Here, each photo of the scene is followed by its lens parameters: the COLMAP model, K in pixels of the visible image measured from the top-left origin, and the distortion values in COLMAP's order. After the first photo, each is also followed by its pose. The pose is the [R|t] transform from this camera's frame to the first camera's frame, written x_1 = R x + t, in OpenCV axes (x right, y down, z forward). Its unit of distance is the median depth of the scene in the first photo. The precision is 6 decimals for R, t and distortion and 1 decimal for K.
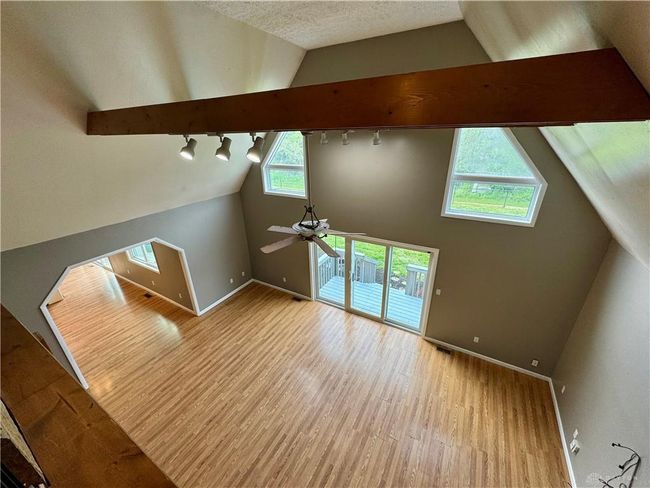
lens RADIAL K [[259.6, 0, 326.2], [0, 259.6, 243.0], [0, 0, 1]] dist [0.000598, 0.000237]
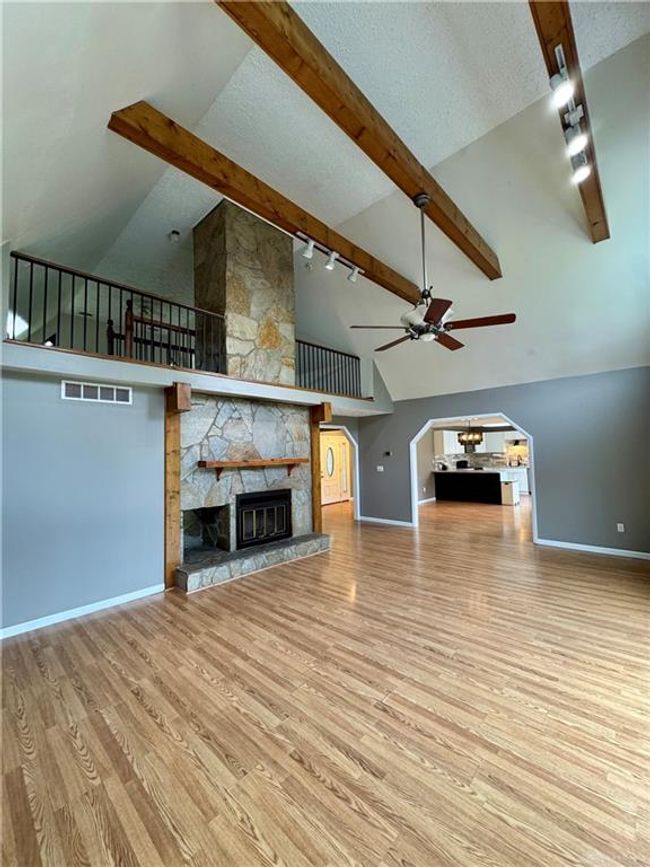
lens RADIAL K [[345.9, 0, 323.6], [0, 345.9, 429.4], [0, 0, 1]] dist [-0.003964, 0.000488]
pose [[-0.234175, -0.042872, -0.971249, 0.792111], [-0.359867, 0.931887, 0.045632, 0.244294], [0.903138, 0.360206, -0.233653, 0.918750]]
